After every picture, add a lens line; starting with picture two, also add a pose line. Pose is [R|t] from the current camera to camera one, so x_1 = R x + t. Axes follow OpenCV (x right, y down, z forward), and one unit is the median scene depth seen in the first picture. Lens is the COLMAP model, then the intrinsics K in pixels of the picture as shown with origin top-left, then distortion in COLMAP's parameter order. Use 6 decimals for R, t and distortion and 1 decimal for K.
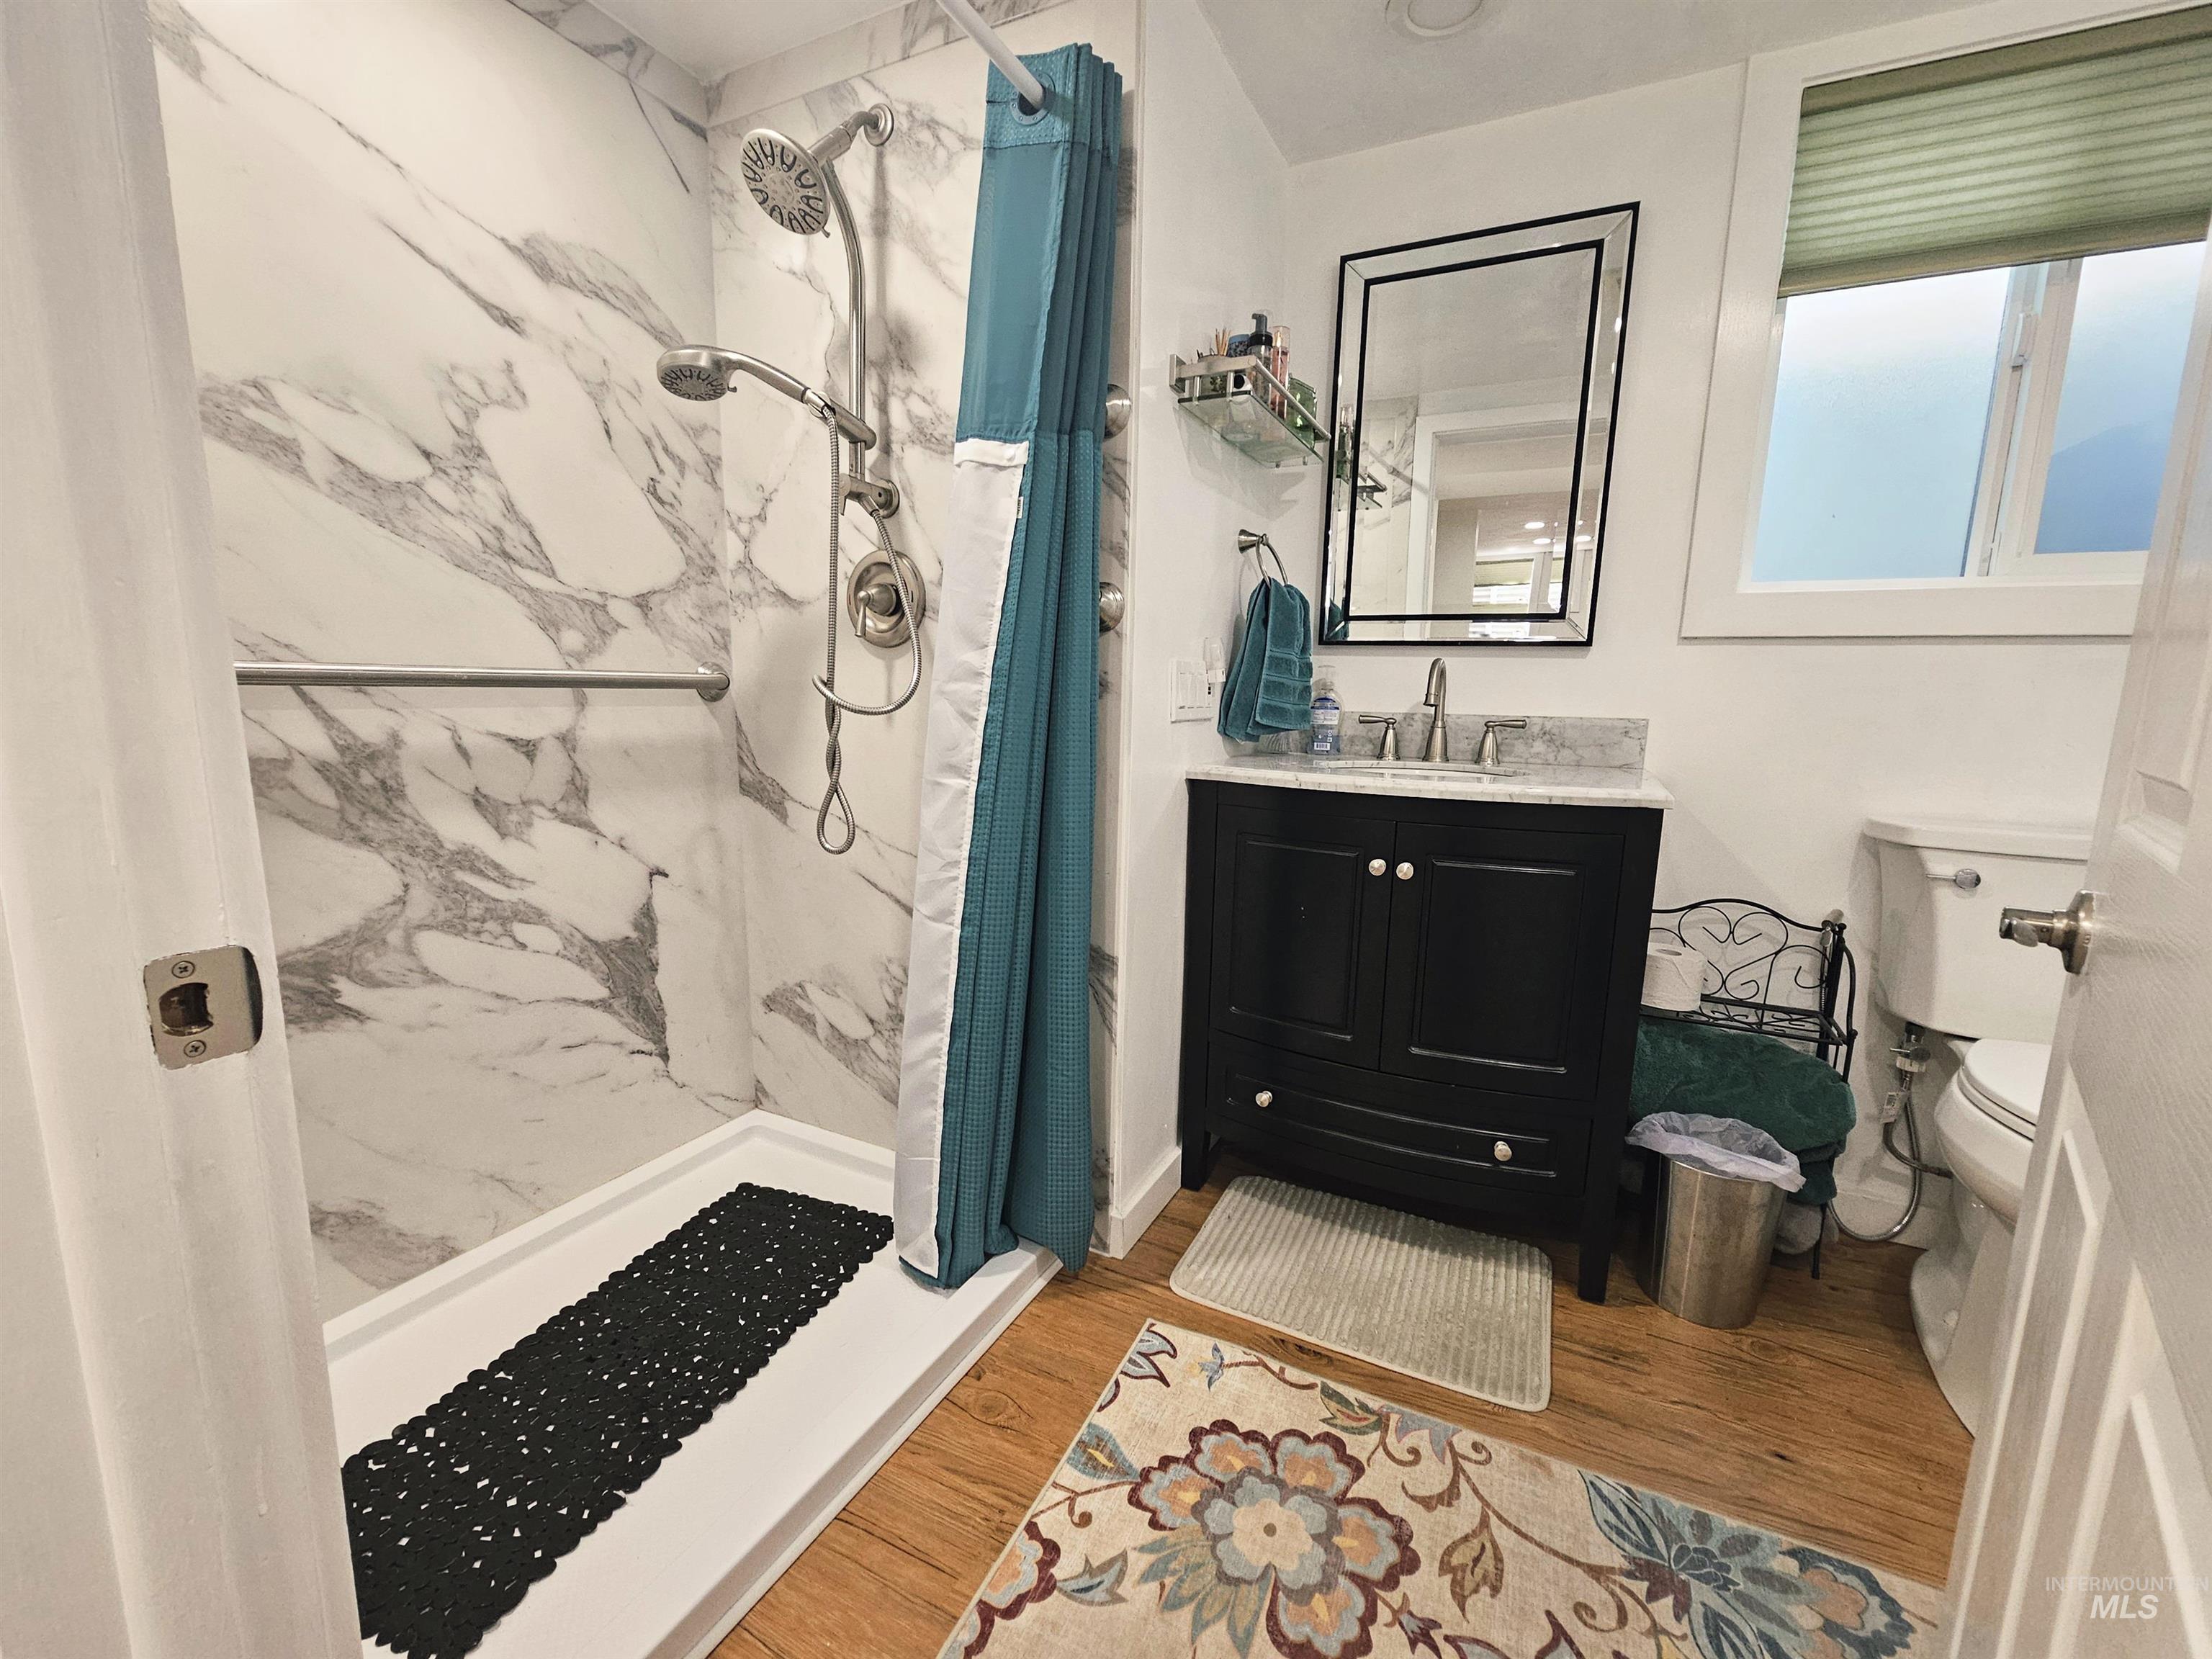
lens RADIAL K [[901.3, 0, 1106.0], [0, 901.3, 829.5], [0, 0, 1]] dist [-0.002562, 0.000199]
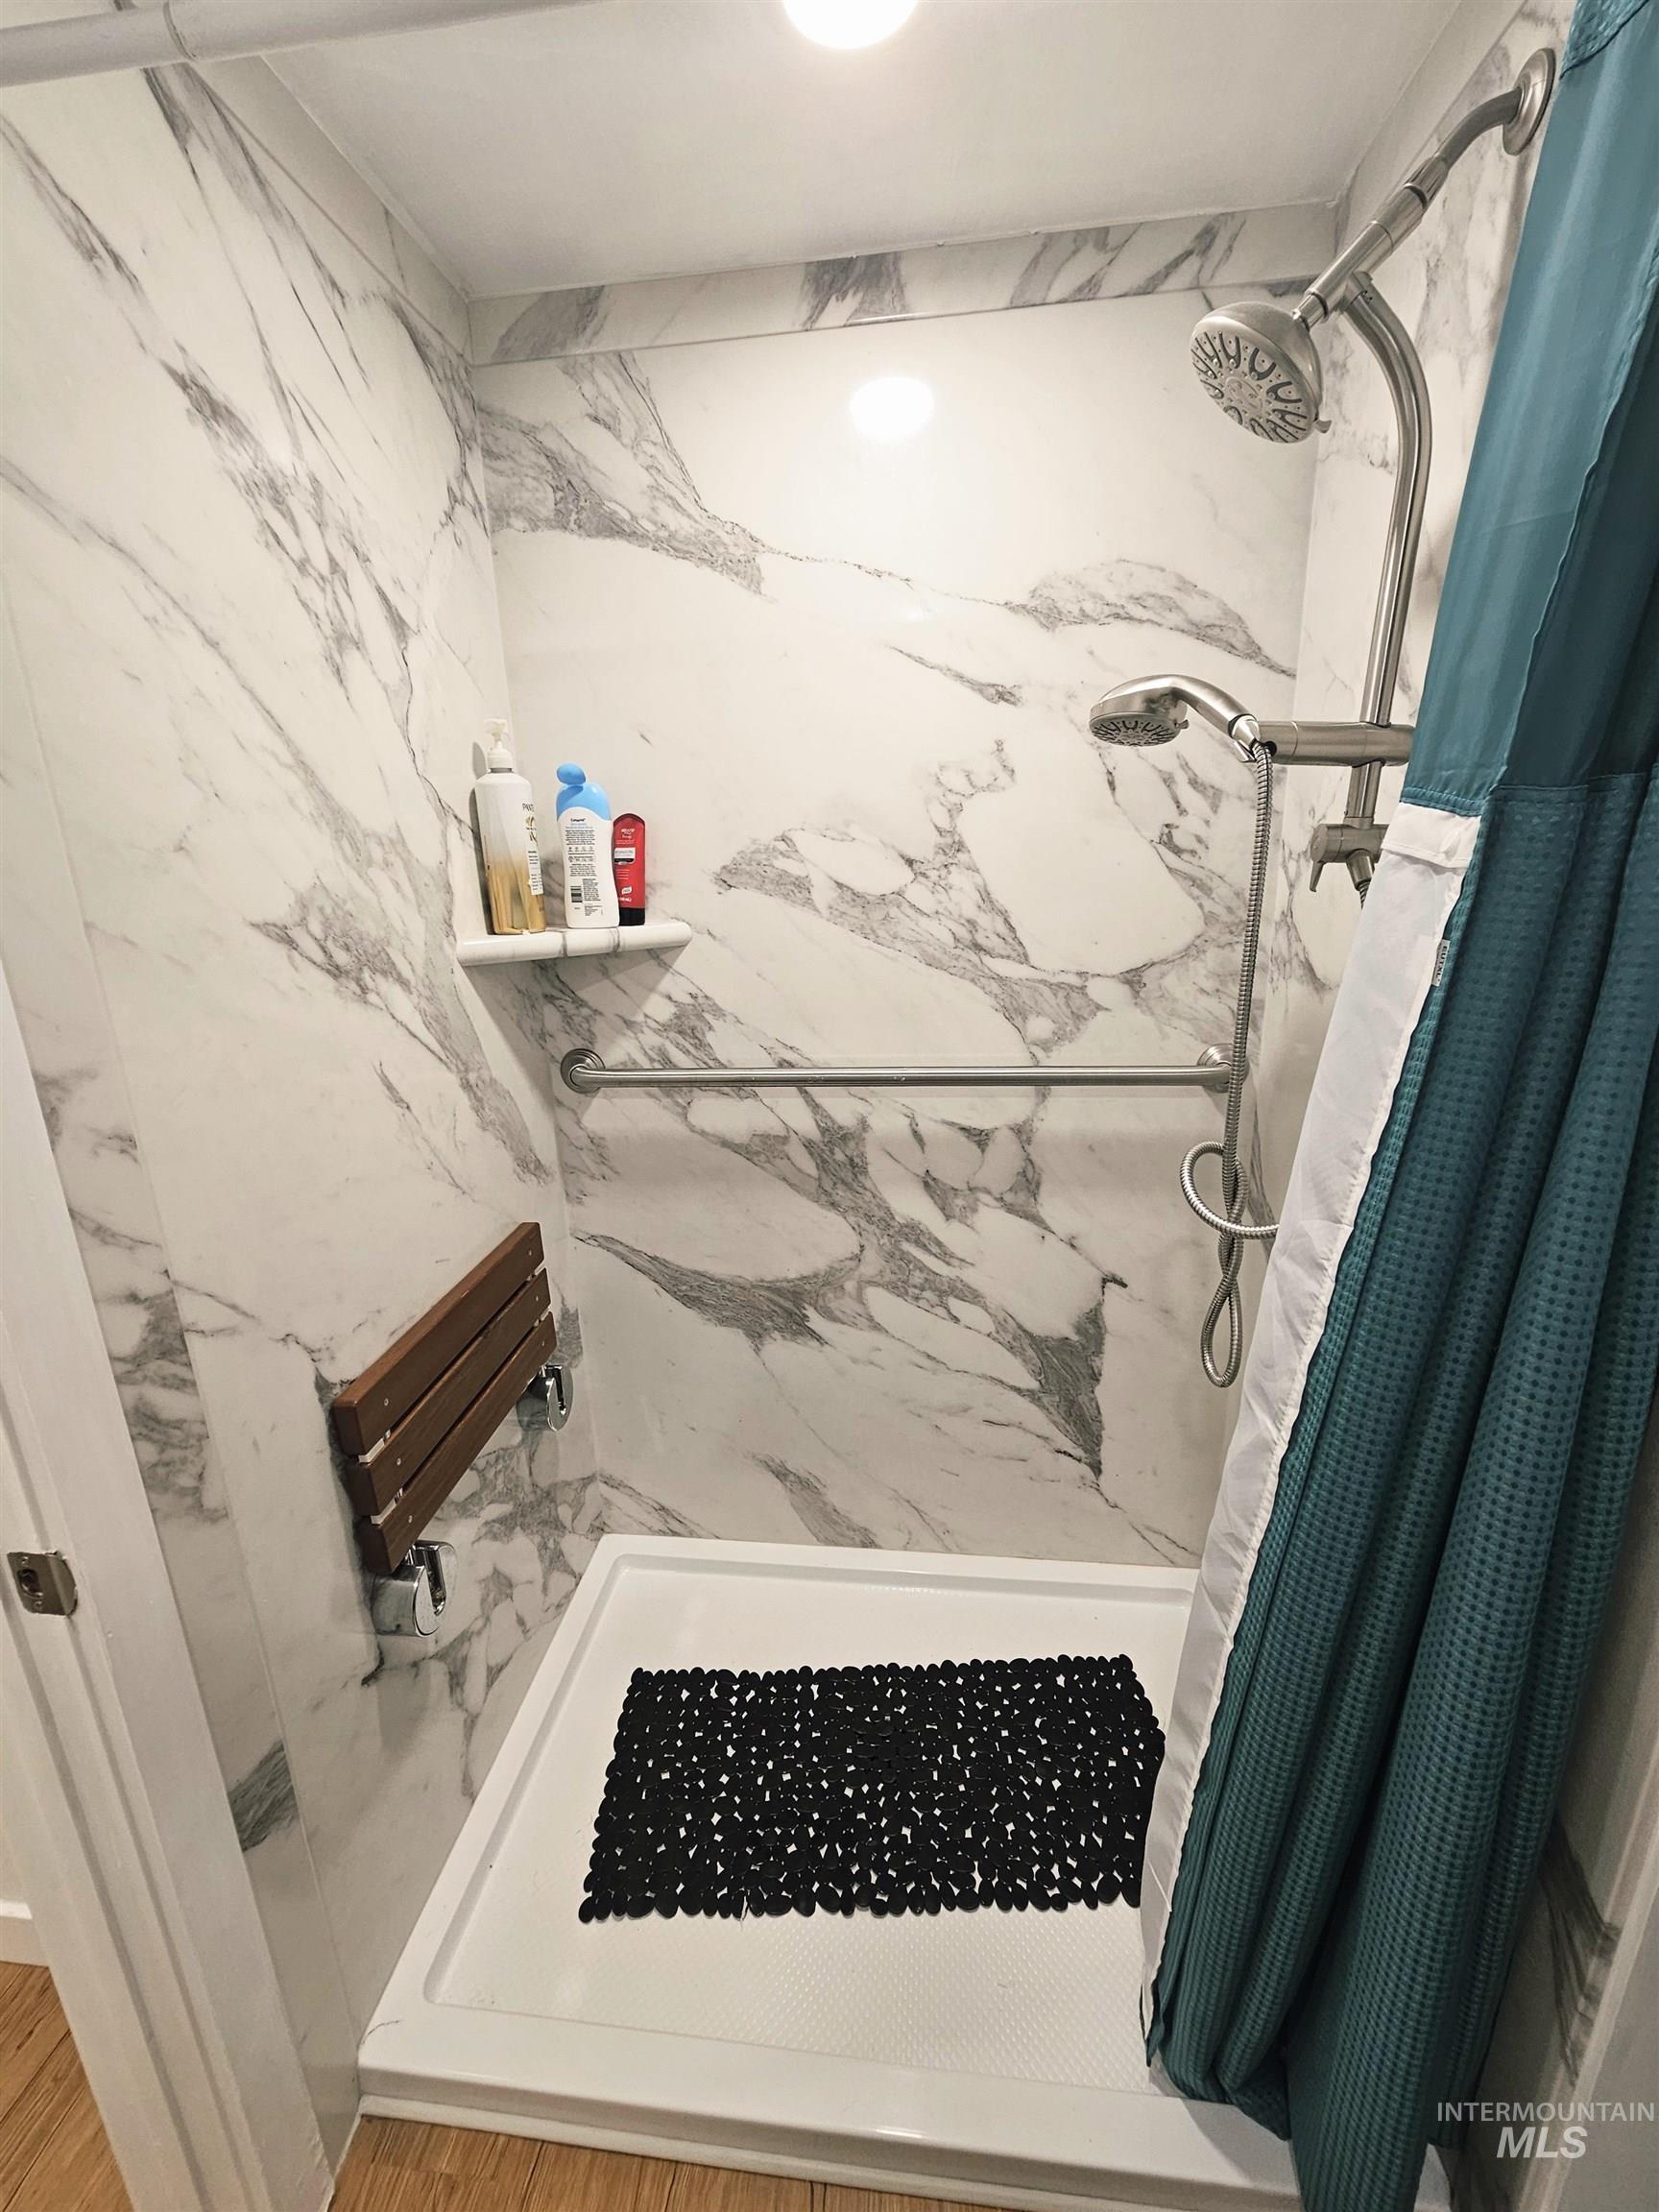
lens RADIAL K [[901.3, 0, 829.5], [0, 901.3, 1106.0], [0, 0, 1]] dist [-0.002562, 0.000199]
pose [[0.355354, 0.218034, -0.908947, 0.193065], [-0.110757, 0.975386, 0.190670, -0.299976], [0.928147, 0.032917, 0.370756, 0.489356]]
